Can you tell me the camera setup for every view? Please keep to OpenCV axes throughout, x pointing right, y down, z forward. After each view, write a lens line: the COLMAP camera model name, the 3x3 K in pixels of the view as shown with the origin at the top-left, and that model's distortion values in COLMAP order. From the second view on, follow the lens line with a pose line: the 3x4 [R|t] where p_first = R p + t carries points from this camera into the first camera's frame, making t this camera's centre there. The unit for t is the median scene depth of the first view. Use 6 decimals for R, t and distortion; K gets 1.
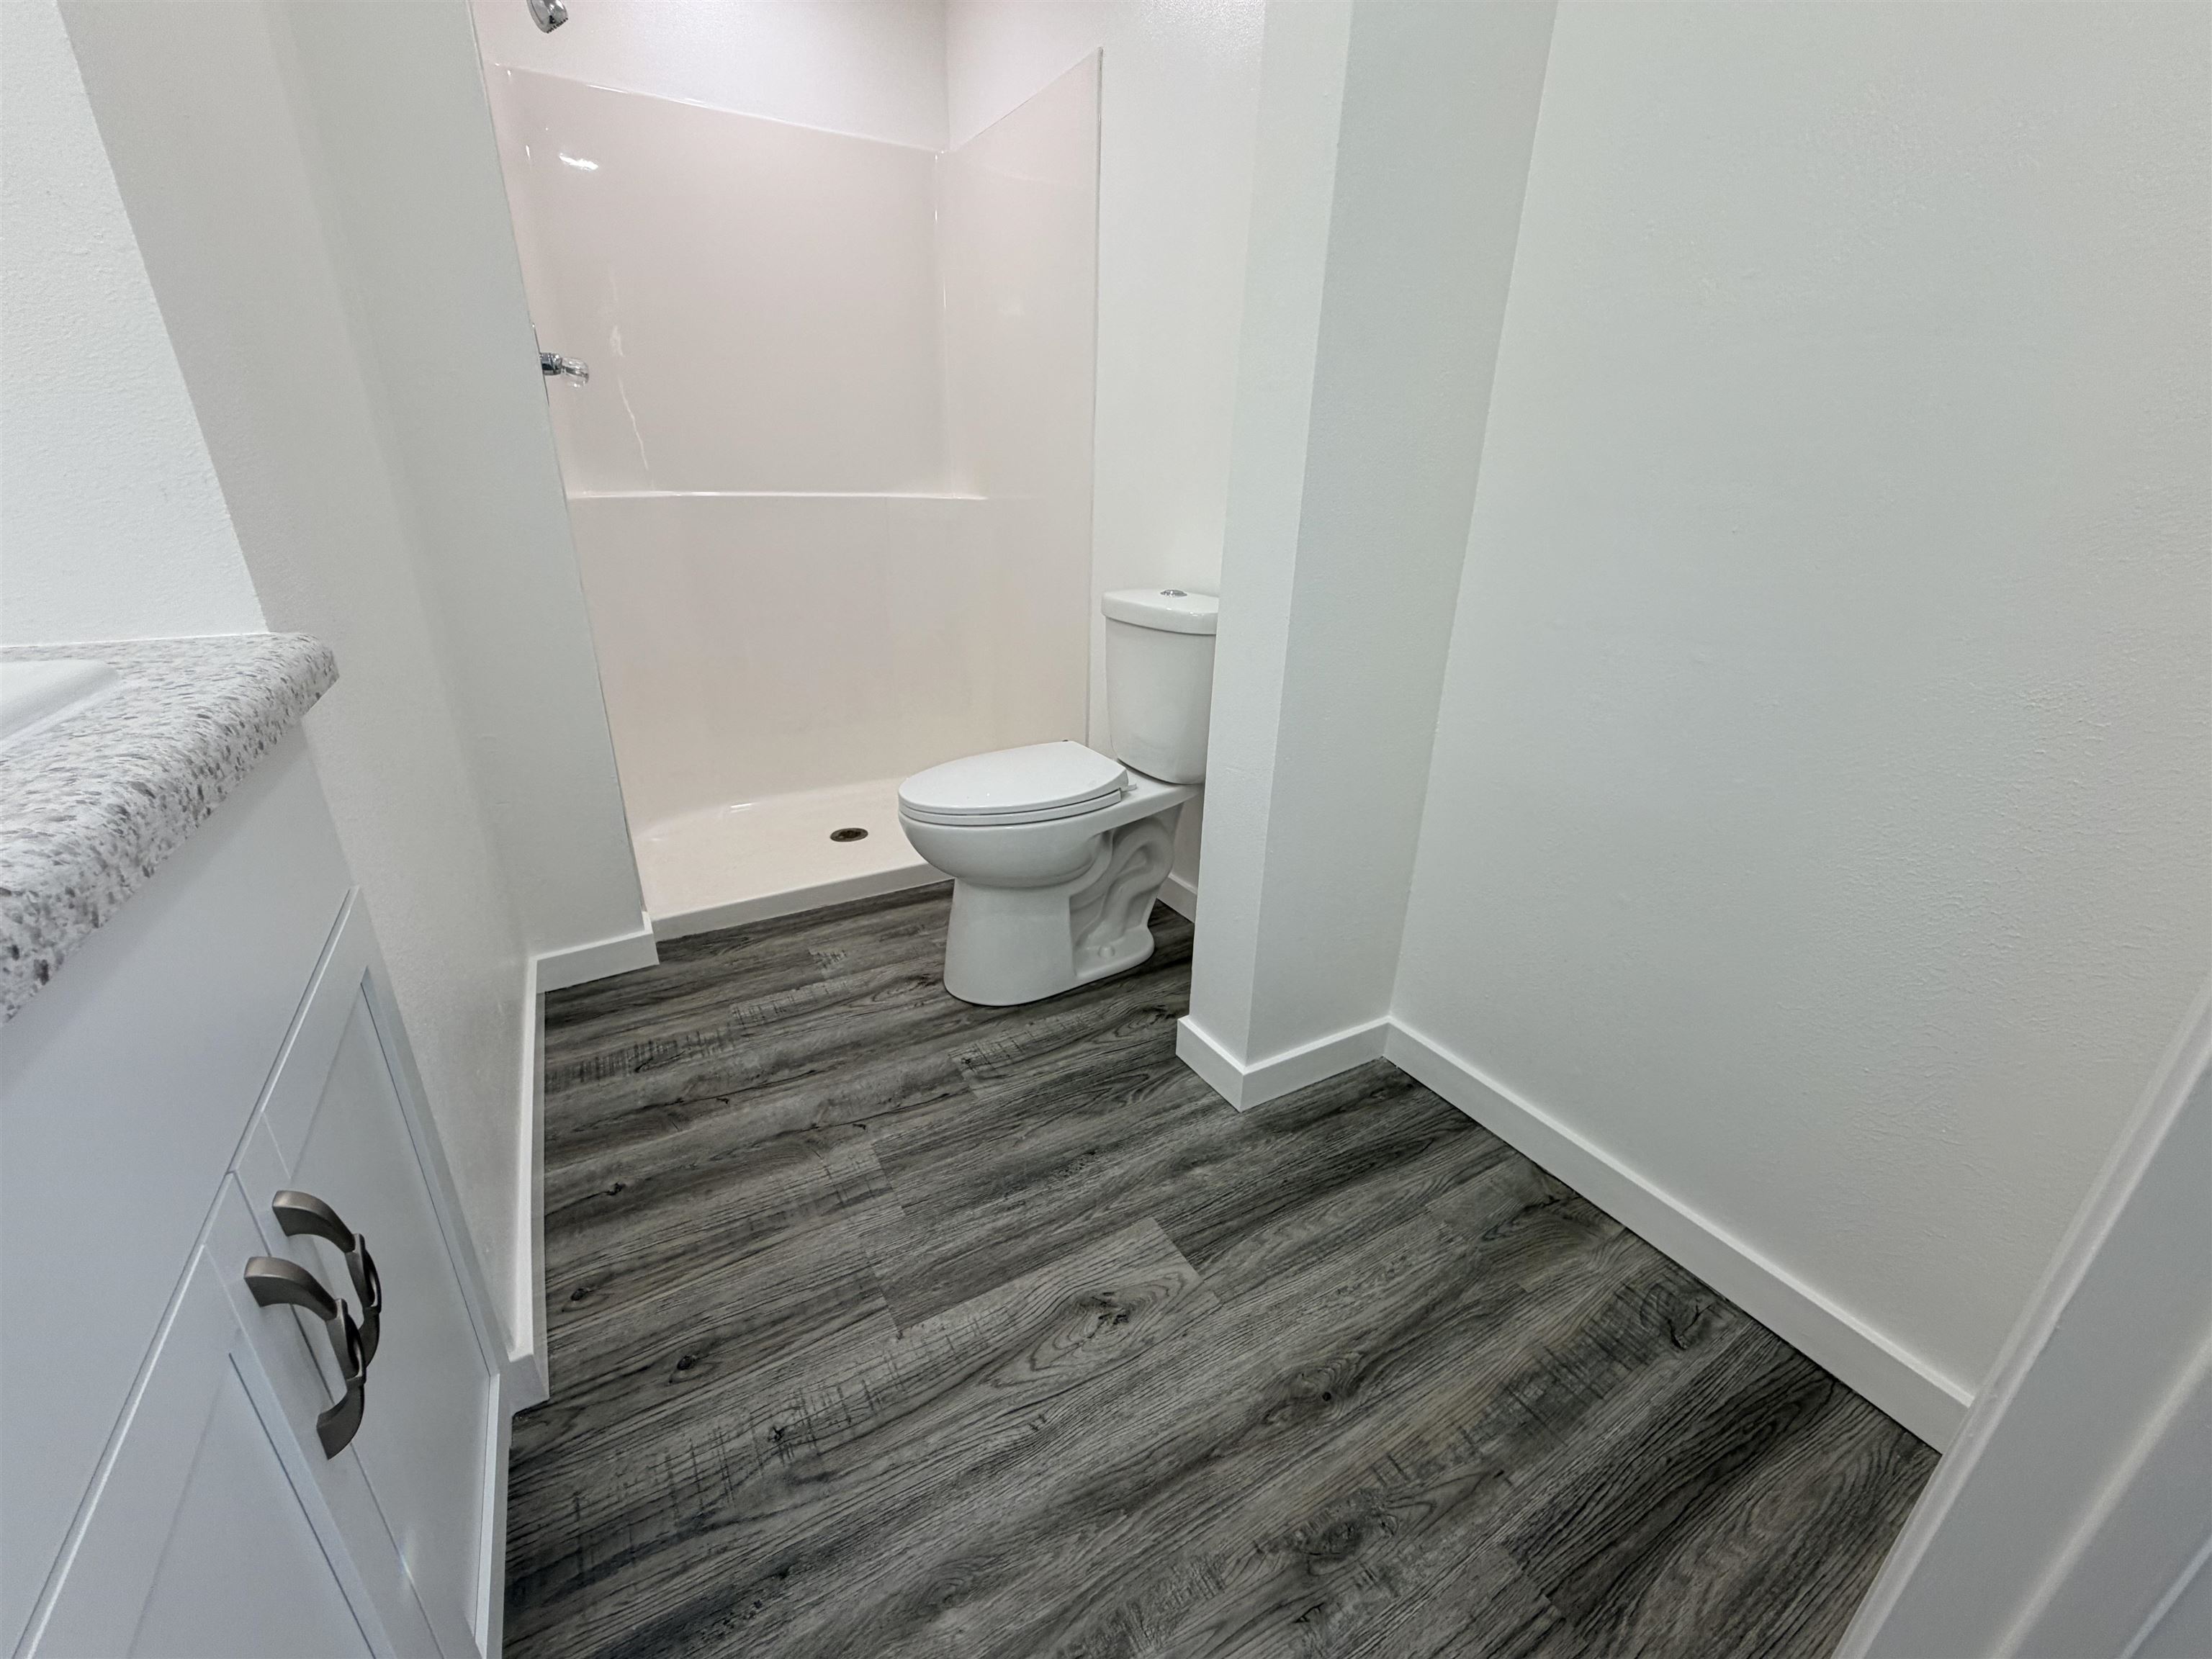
lens RADIAL K [[881.1, 0, 1101.0], [0, 881.1, 830.3], [0, 0, 1]] dist [-0.001203, 0.000155]
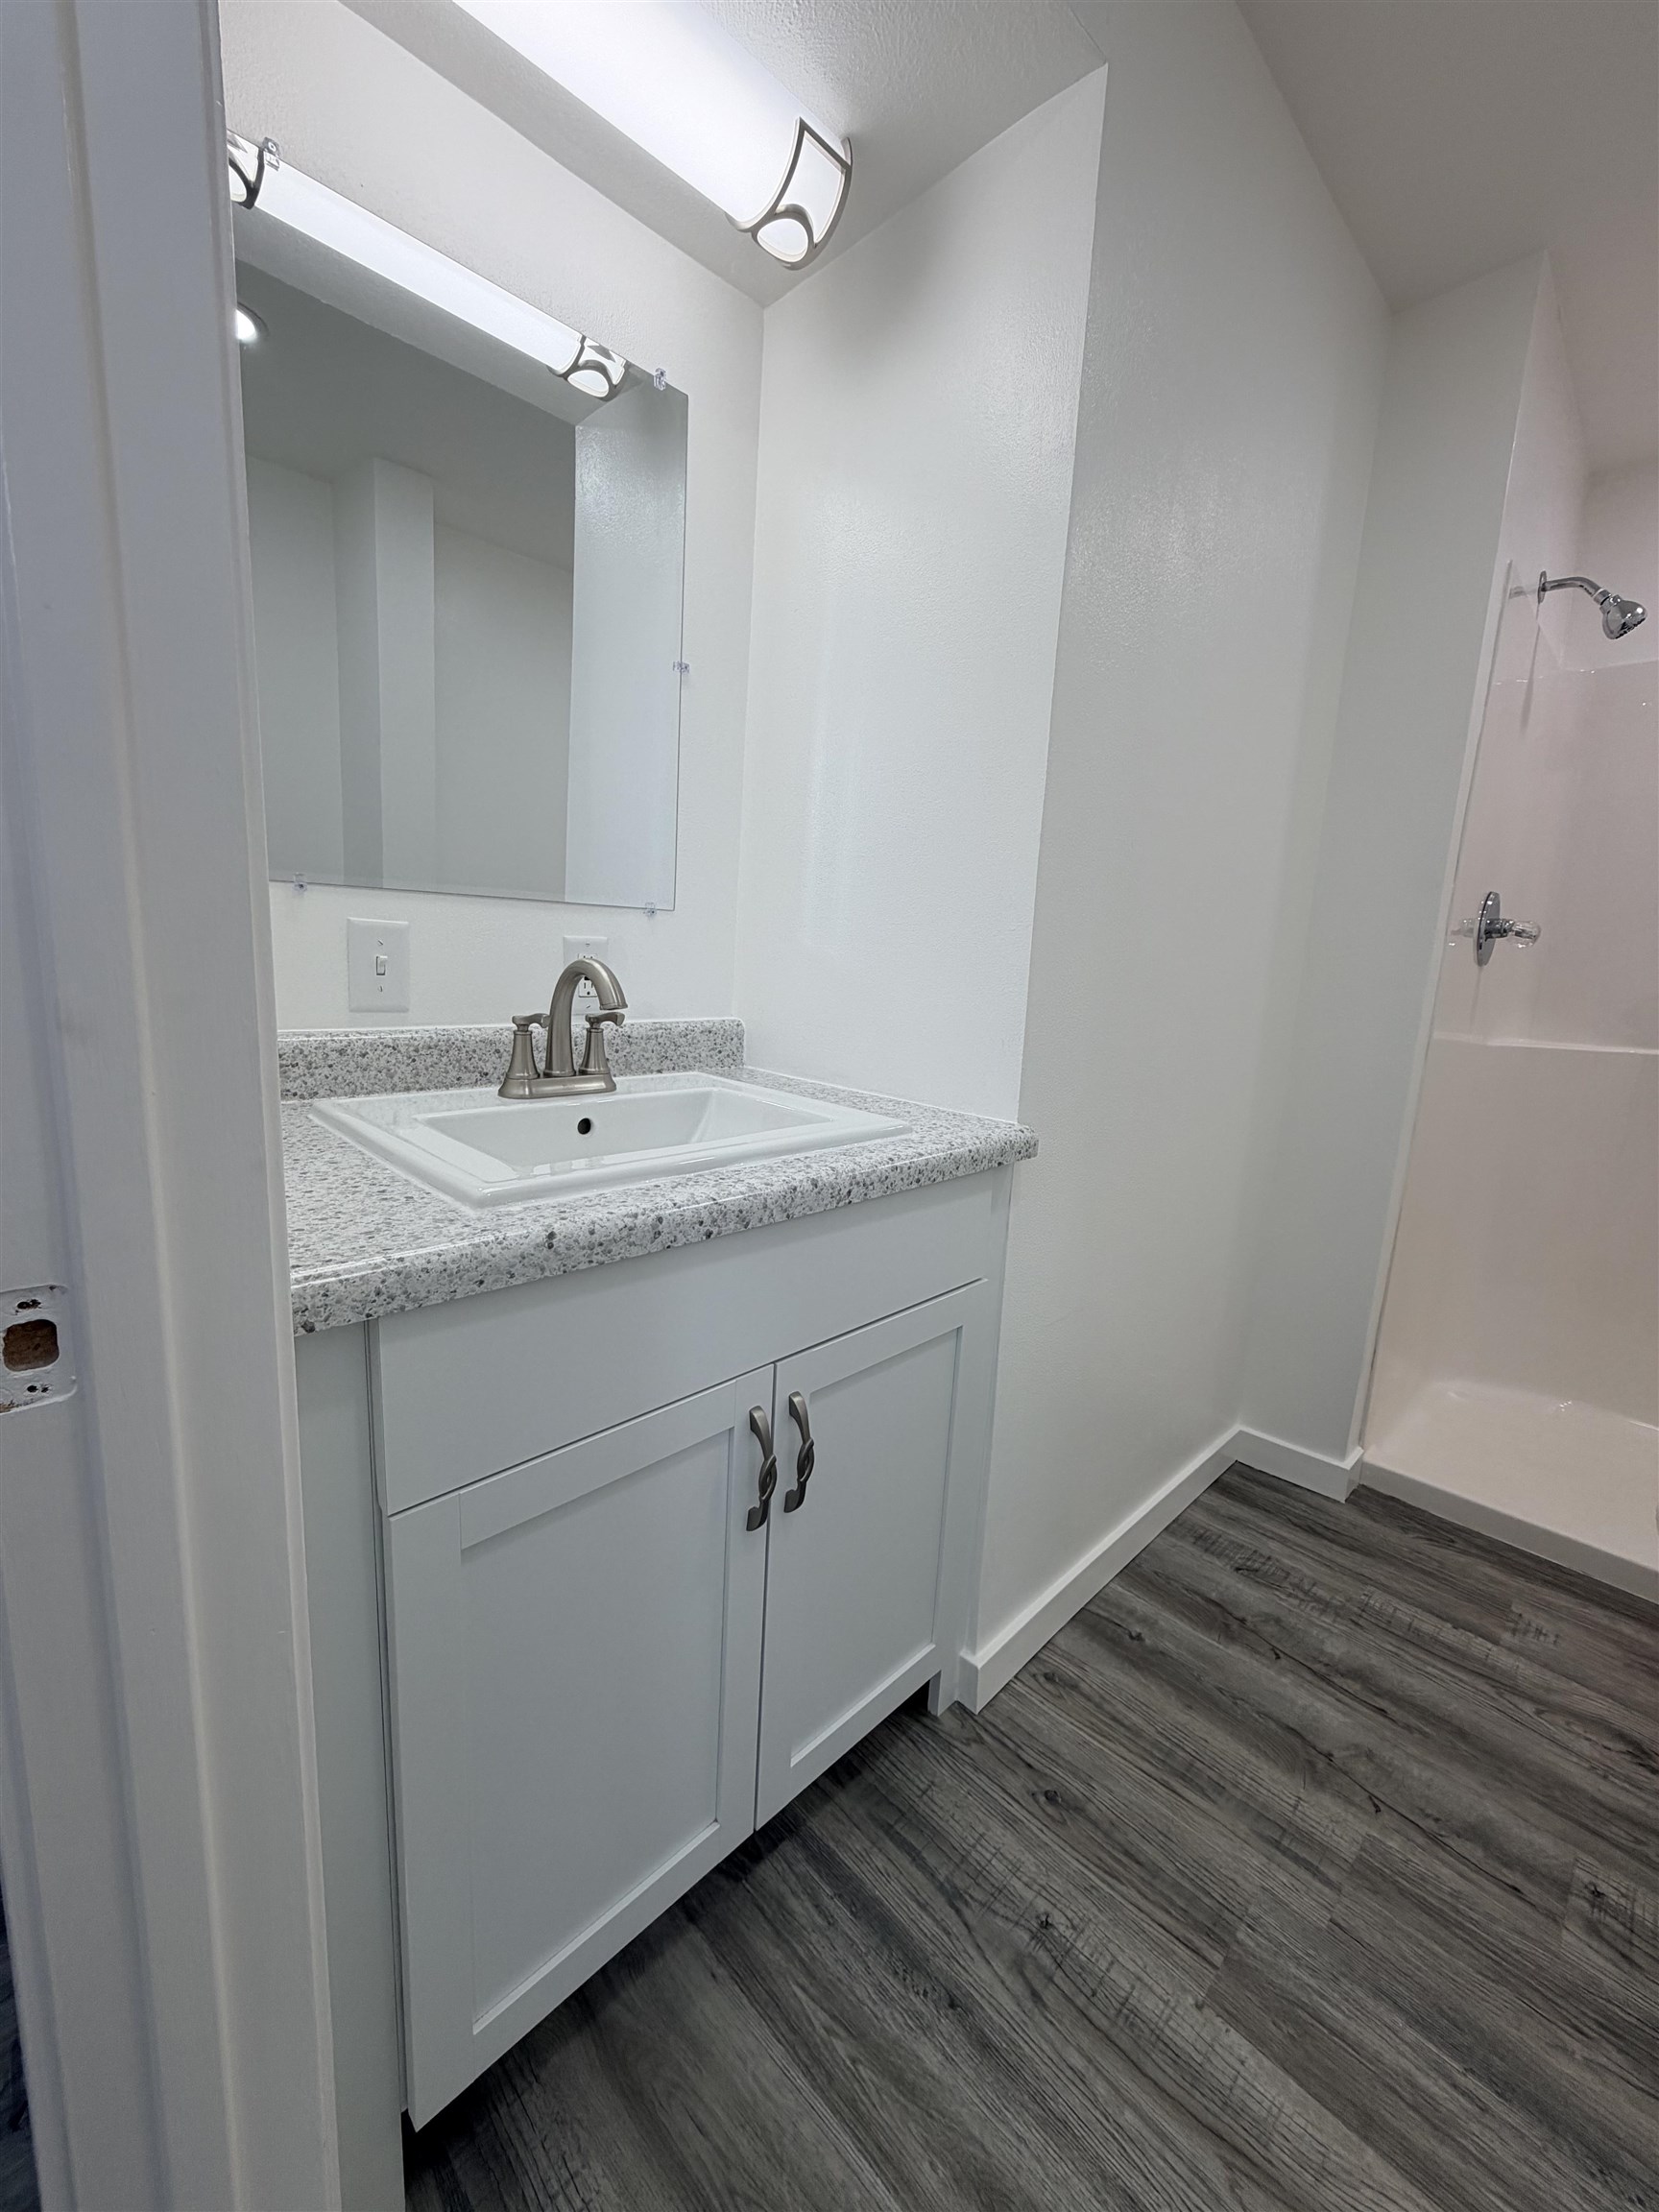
lens RADIAL K [[881.1, 0, 830.7], [0, 881.1, 1100.8], [0, 0, 1]] dist [-0.001203, 0.000155]
pose [[0.251641, 0.159976, -0.954508, 0.344718], [-0.398811, 0.915758, 0.048341, -0.123895], [0.881831, 0.368504, 0.294242, 0.106649]]
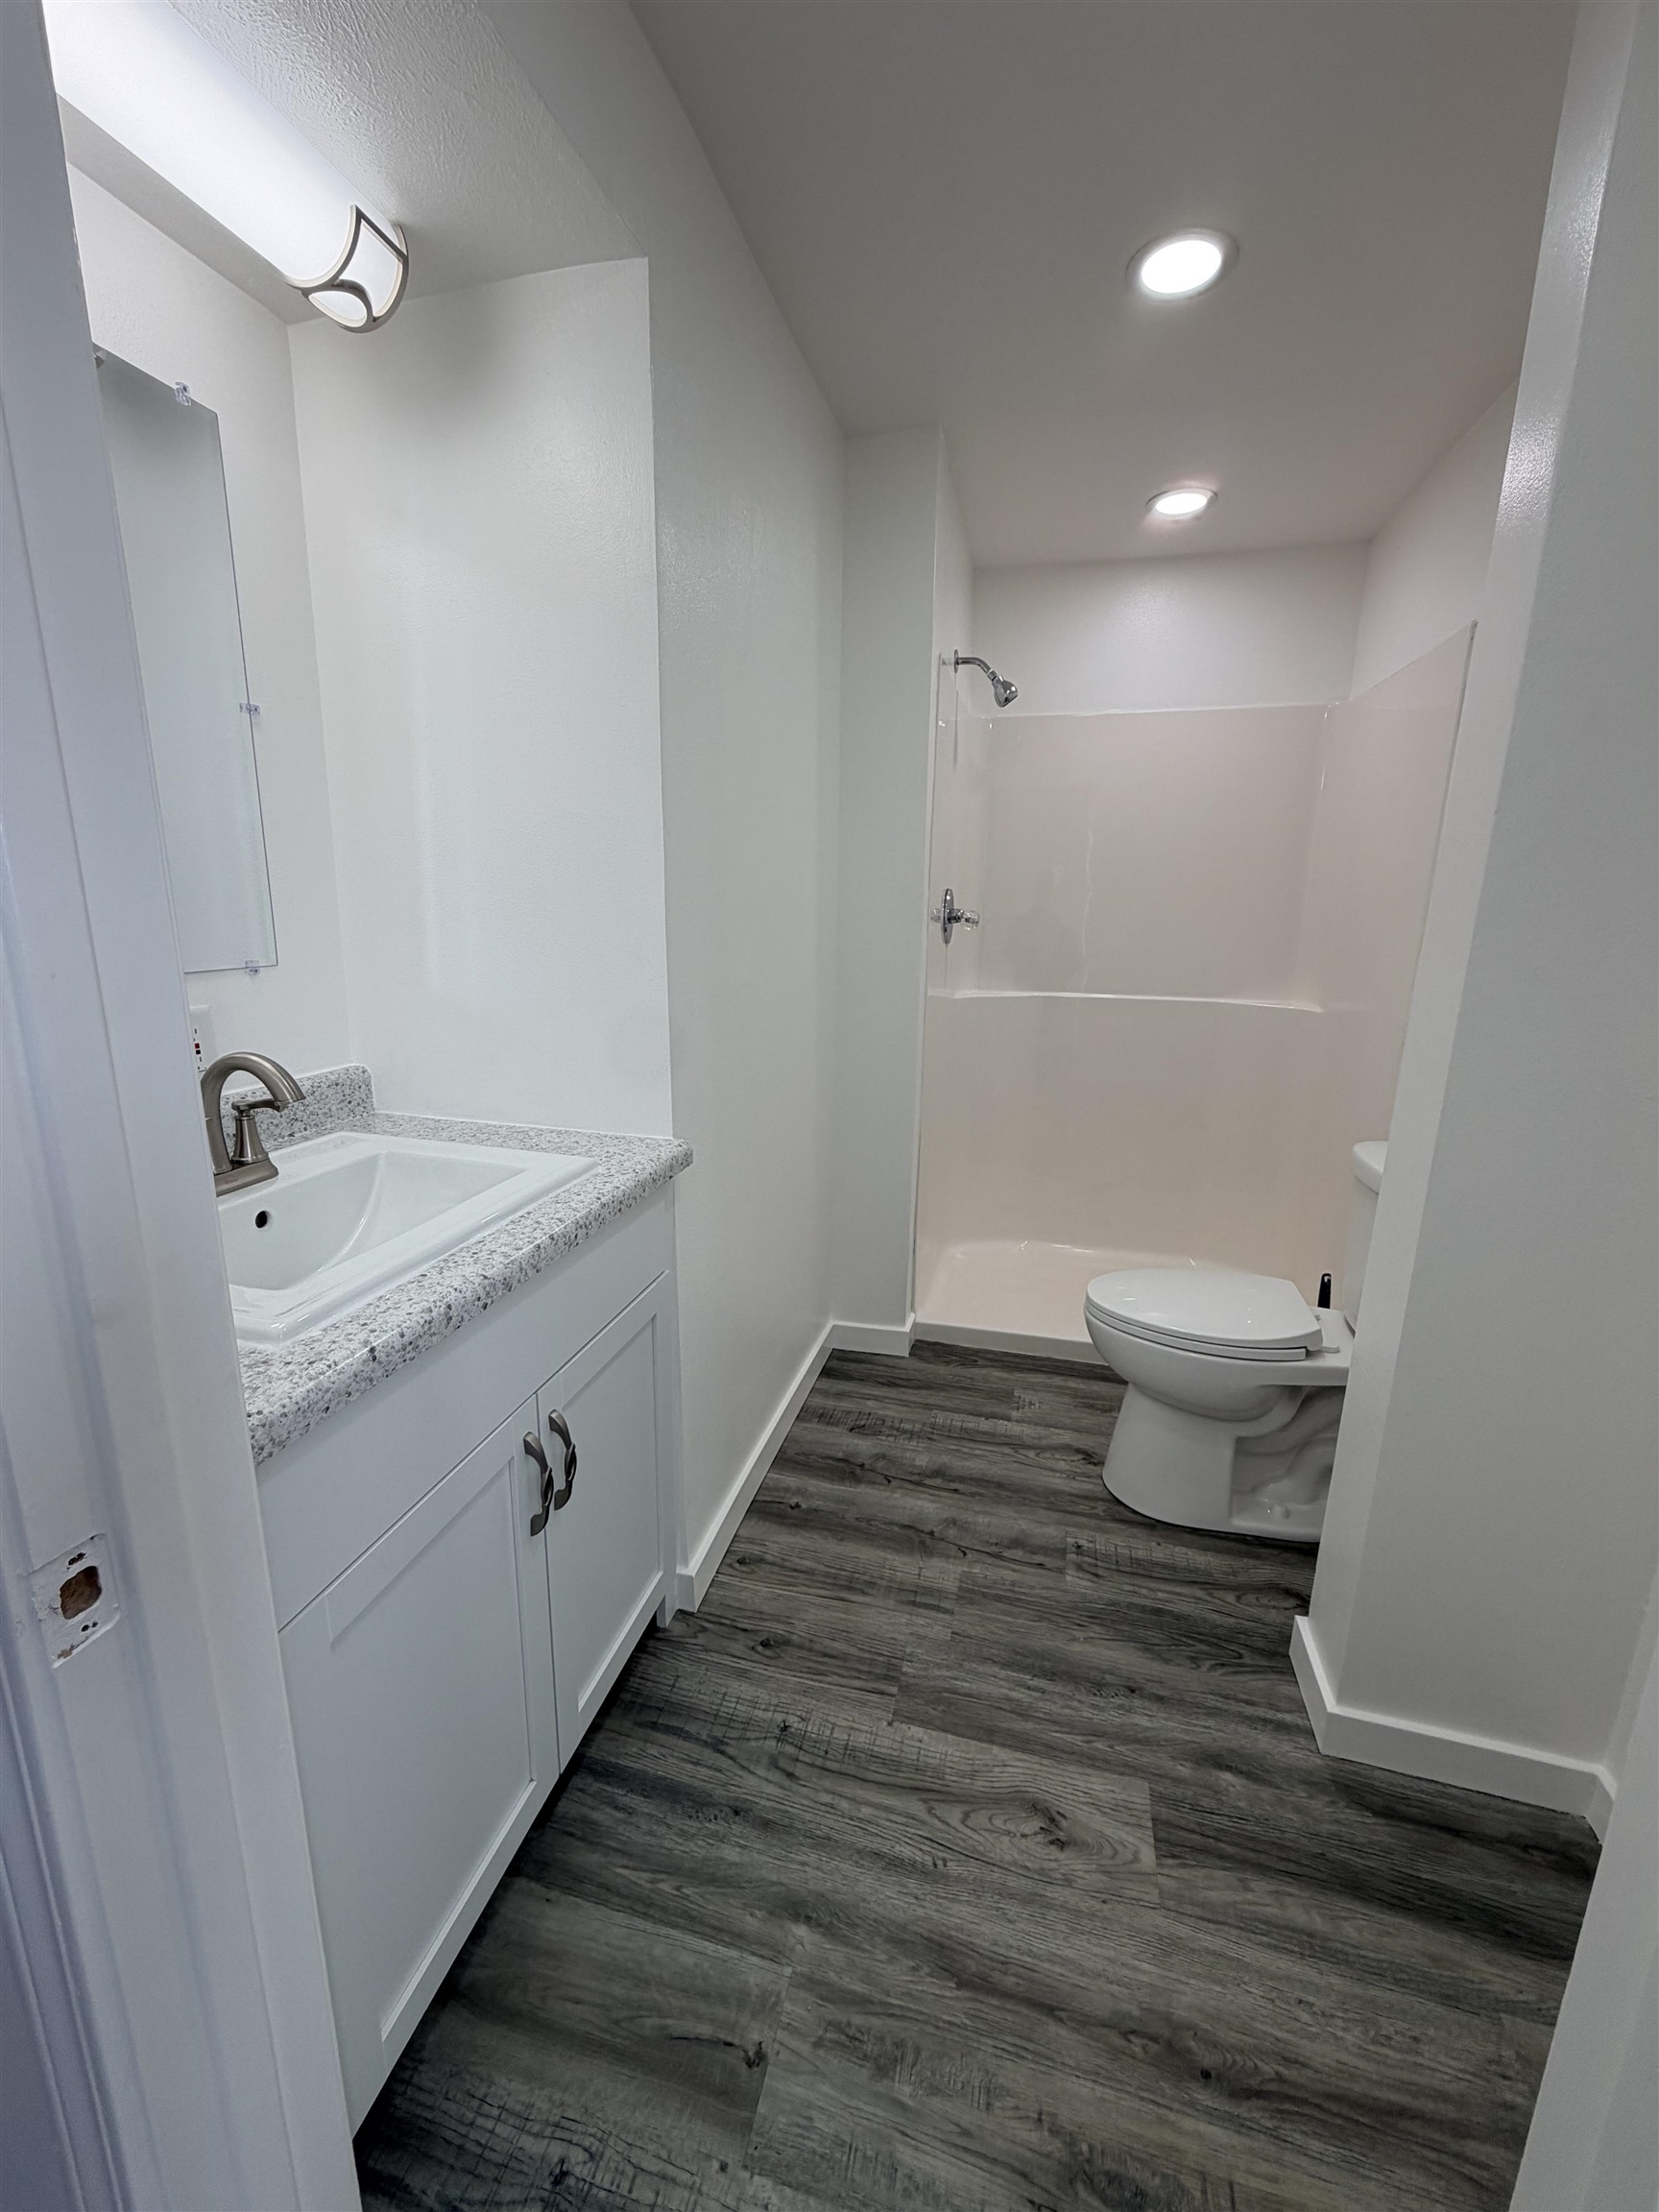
lens RADIAL K [[881.1, 0, 830.1], [0, 881.1, 1099.2], [0, 0, 1]] dist [-0.001203, 0.000155]
pose [[0.706737, 0.148494, -0.691717, 0.429430], [-0.263247, 0.962715, -0.062293, -0.171058], [0.656677, 0.226117, 0.719477, -0.148728]]
